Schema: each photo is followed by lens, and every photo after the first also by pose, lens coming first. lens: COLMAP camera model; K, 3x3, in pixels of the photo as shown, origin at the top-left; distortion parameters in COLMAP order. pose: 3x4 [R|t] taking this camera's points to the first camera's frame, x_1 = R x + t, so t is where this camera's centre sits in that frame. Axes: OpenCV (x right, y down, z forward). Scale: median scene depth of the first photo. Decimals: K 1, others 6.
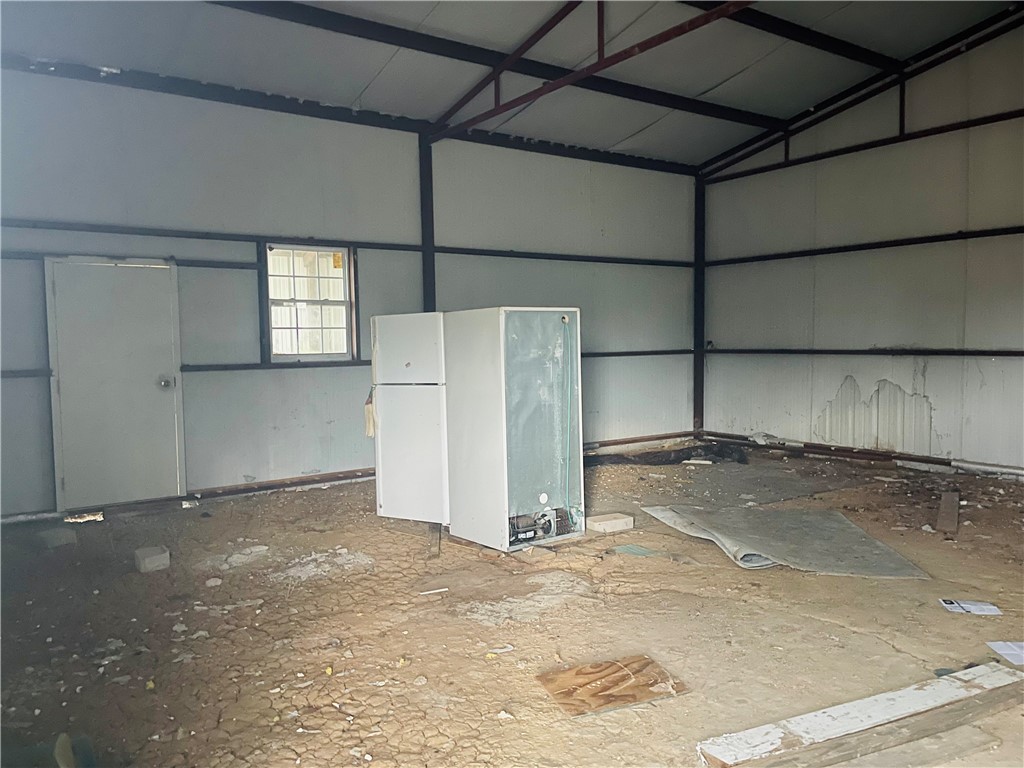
lens RADIAL K [[768.2, 0, 510.4], [0, 768.2, 386.9], [0, 0, 1]] dist [0.058171, -0.070579]
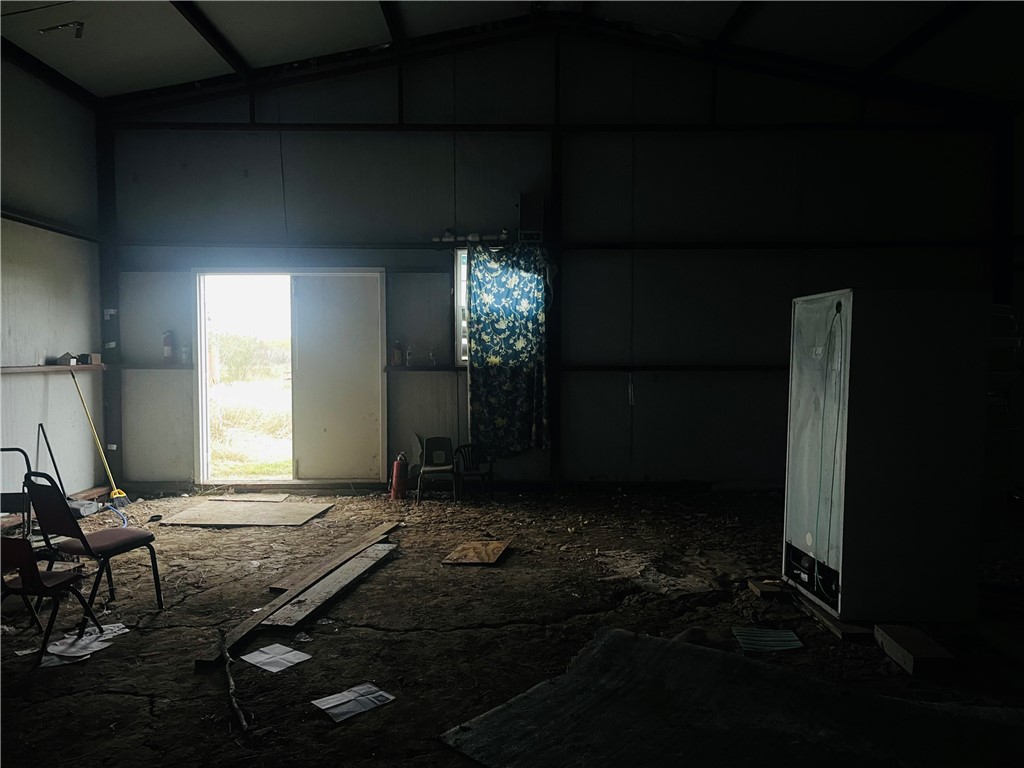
lens RADIAL K [[768.2, 0, 510.4], [0, 768.2, 386.9], [0, 0, 1]] dist [0.058171, -0.070579]
pose [[-0.569851, 0.046140, -0.820452, 1.115204], [-0.050675, 0.994549, 0.091128, -0.085190], [0.820184, 0.093506, -0.564406, 1.545801]]
